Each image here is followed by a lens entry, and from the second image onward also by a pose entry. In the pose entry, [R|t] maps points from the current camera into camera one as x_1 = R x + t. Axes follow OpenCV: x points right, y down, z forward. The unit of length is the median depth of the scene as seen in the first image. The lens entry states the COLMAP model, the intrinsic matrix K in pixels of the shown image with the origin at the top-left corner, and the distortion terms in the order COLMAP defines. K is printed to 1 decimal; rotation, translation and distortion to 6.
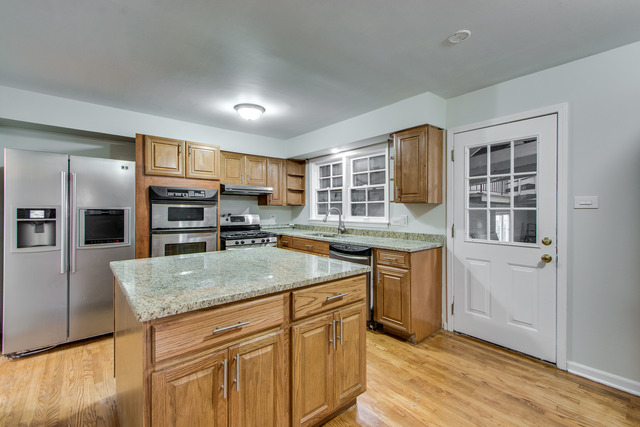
lens RADIAL K [[283.0, 0, 317.5], [0, 283.0, 211.9], [0, 0, 1]] dist [0.001062, -0.000186]
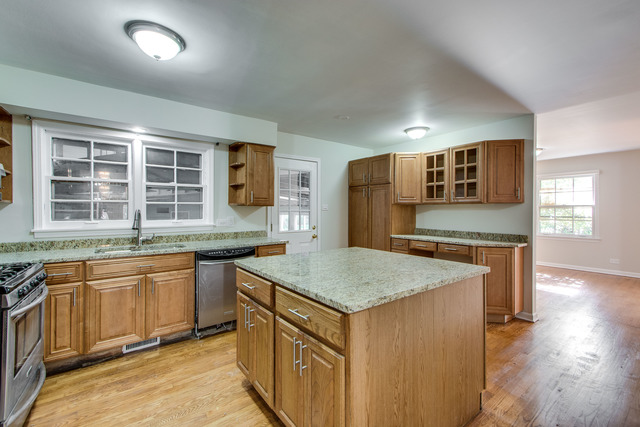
lens RADIAL K [[283.0, 0, 316.2], [0, 283.0, 209.5], [0, 0, 1]] dist [0.001062, -0.000186]
pose [[0.029255, -0.006620, 0.999550, -0.787064], [0.003149, 0.999974, 0.006531, -0.021872], [-0.999567, 0.002956, 0.029275, 0.656681]]
